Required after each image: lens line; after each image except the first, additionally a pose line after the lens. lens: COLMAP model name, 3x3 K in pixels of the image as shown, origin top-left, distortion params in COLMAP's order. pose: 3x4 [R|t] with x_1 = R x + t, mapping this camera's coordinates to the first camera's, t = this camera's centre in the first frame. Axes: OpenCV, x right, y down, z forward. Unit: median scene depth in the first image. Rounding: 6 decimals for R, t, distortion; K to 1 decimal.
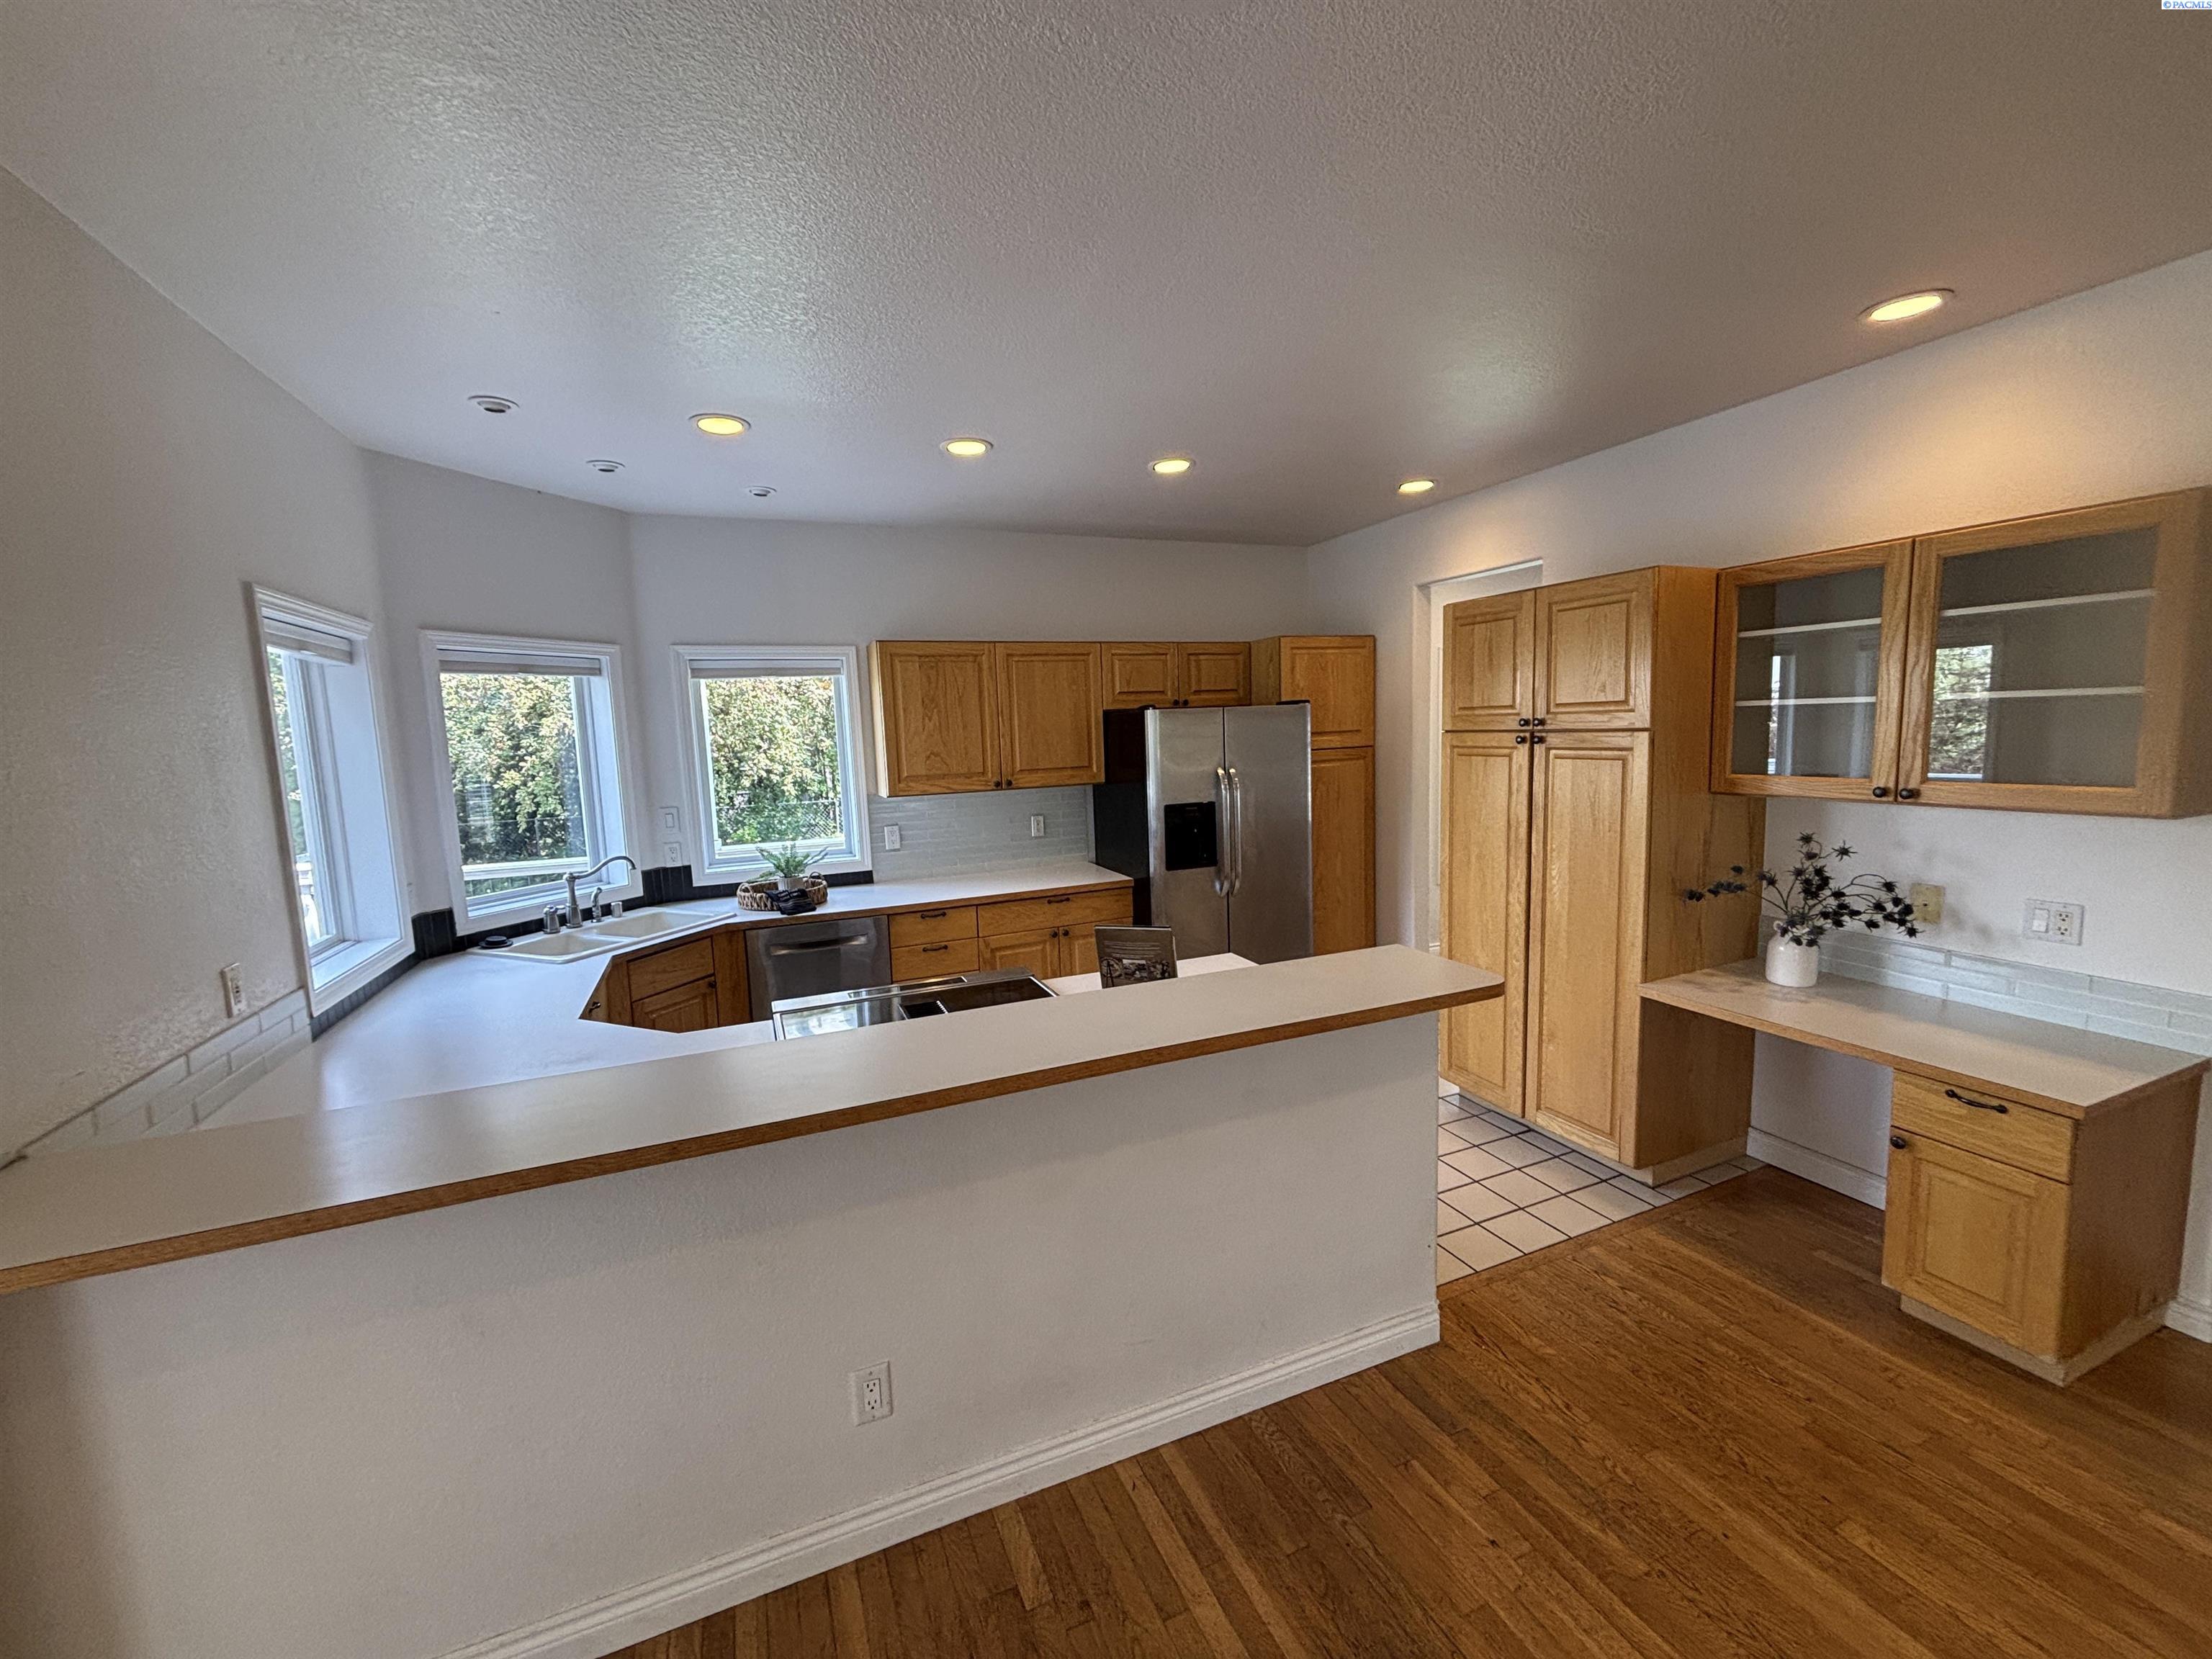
lens RADIAL K [[882.1, 0, 1106.0], [0, 882.1, 829.5], [0, 0, 1]] dist [0.002663, 0.000201]
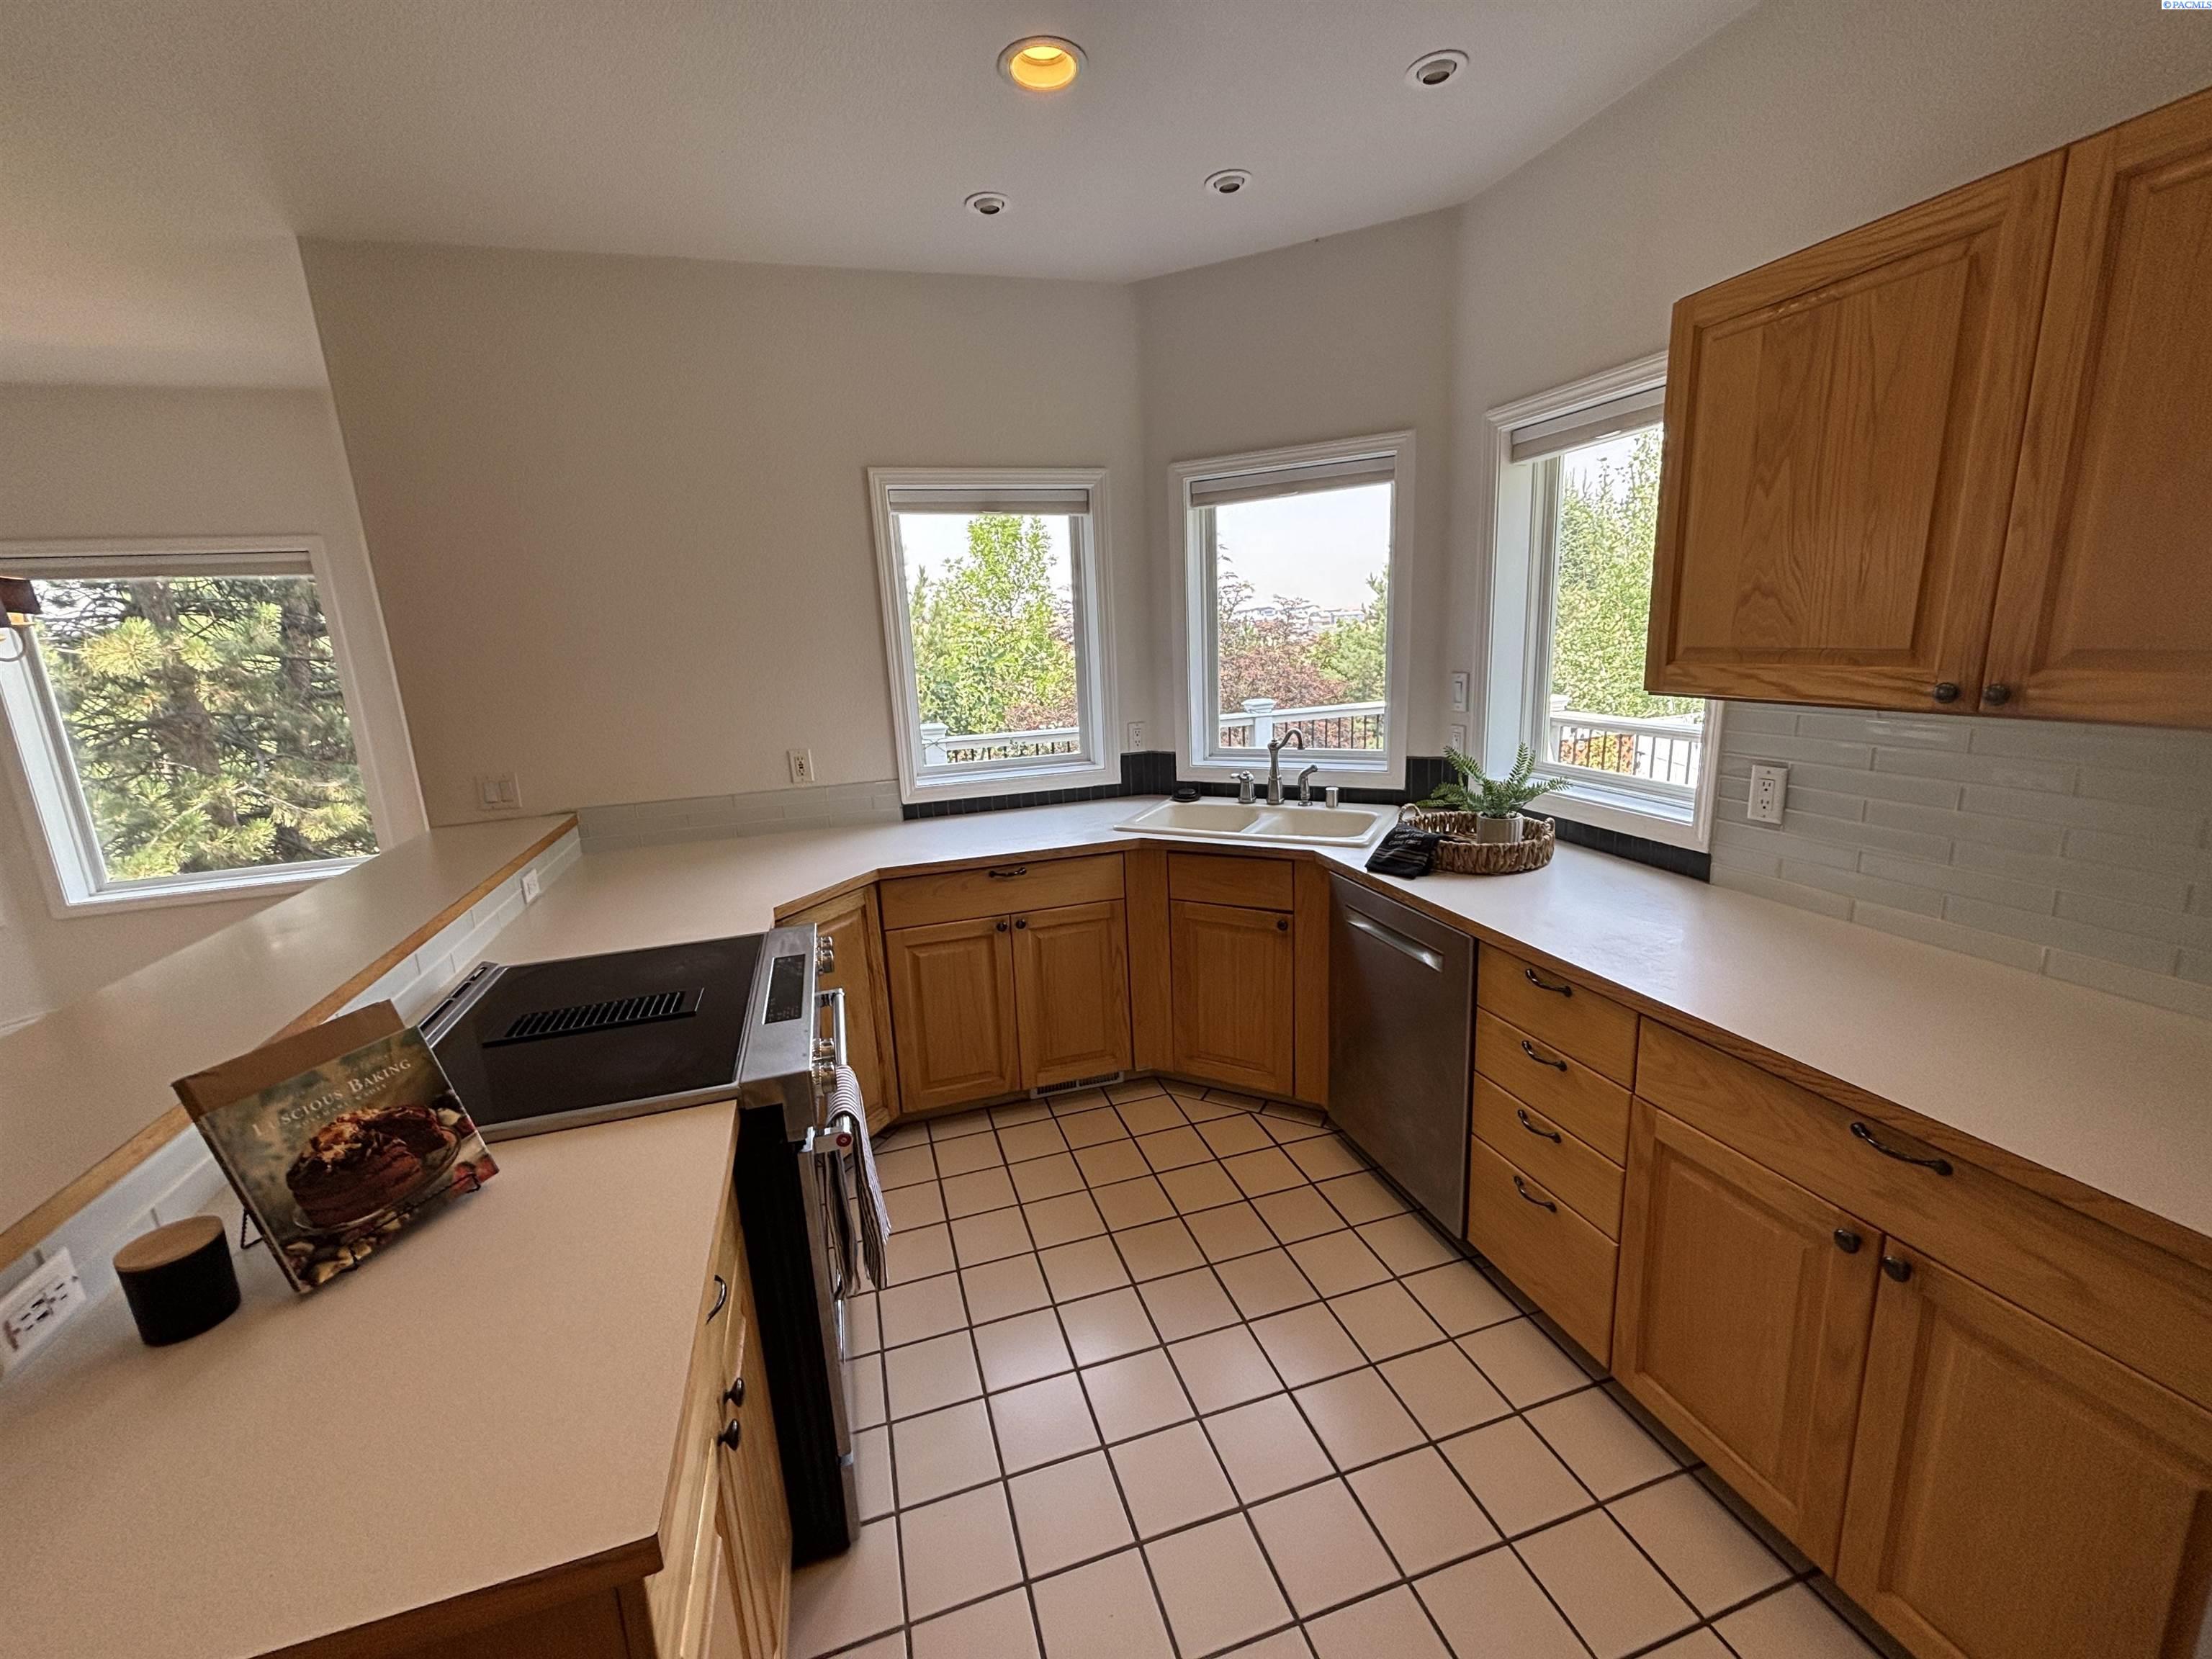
lens RADIAL K [[882.1, 0, 1106.0], [0, 882.1, 829.5], [0, 0, 1]] dist [0.002663, 0.000201]
pose [[-0.078405, 0.263810, -0.961383, 0.211490], [-0.062194, 0.961179, 0.268826, -0.075545], [0.994980, 0.080870, -0.058954, 0.797703]]
